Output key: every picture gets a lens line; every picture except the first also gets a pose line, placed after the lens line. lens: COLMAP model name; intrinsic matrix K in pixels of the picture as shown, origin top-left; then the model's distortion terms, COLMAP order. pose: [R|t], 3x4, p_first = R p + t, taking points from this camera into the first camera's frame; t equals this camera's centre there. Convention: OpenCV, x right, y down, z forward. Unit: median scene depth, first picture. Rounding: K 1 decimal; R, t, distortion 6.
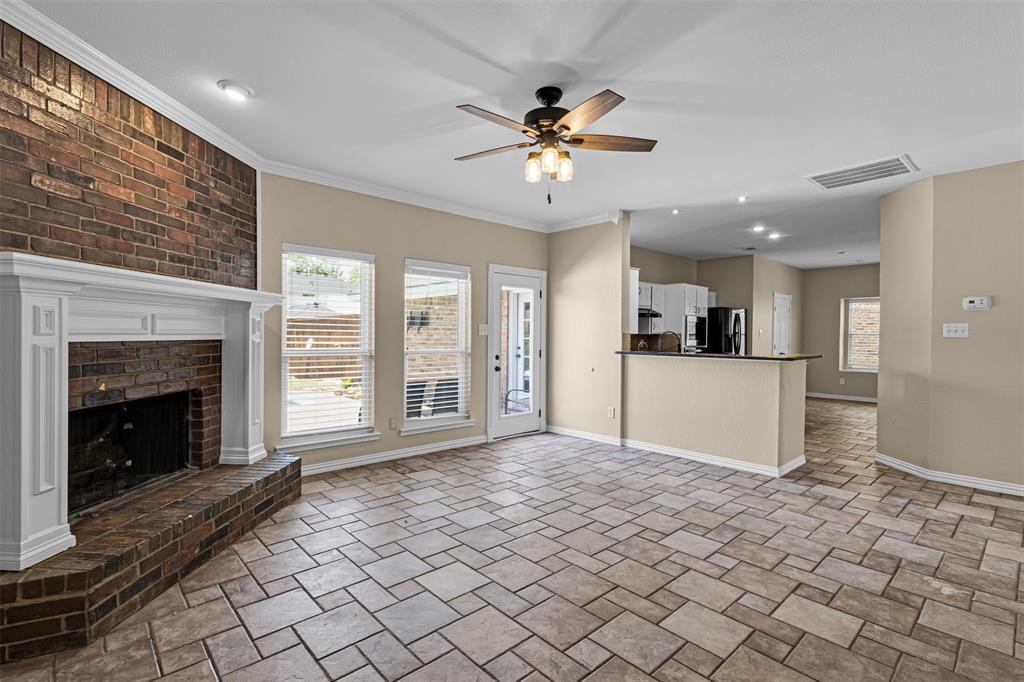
lens RADIAL K [[481.2, 0, 509.4], [0, 481.2, 337.2], [0, 0, 1]] dist [0.001240, -0.000350]
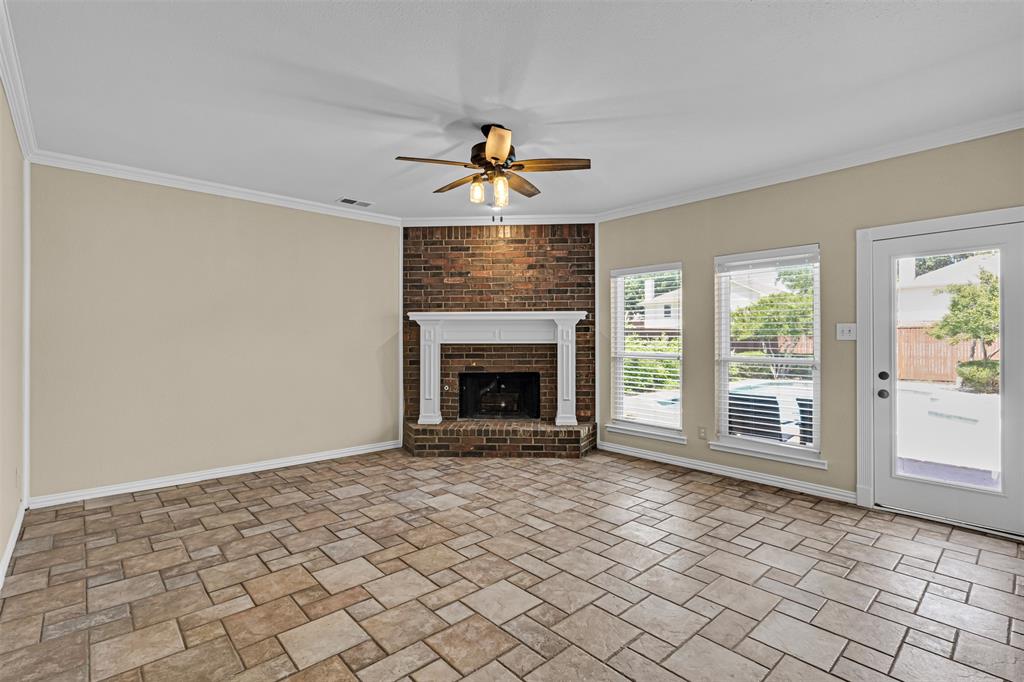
lens RADIAL K [[481.2, 0, 503.7], [0, 481.2, 334.3], [0, 0, 1]] dist [0.001240, -0.000350]
pose [[-0.017982, -0.014859, -0.999728, 1.102717], [-0.003654, 0.999884, -0.014796, -0.000894], [0.999832, 0.003387, -0.018034, 0.949219]]
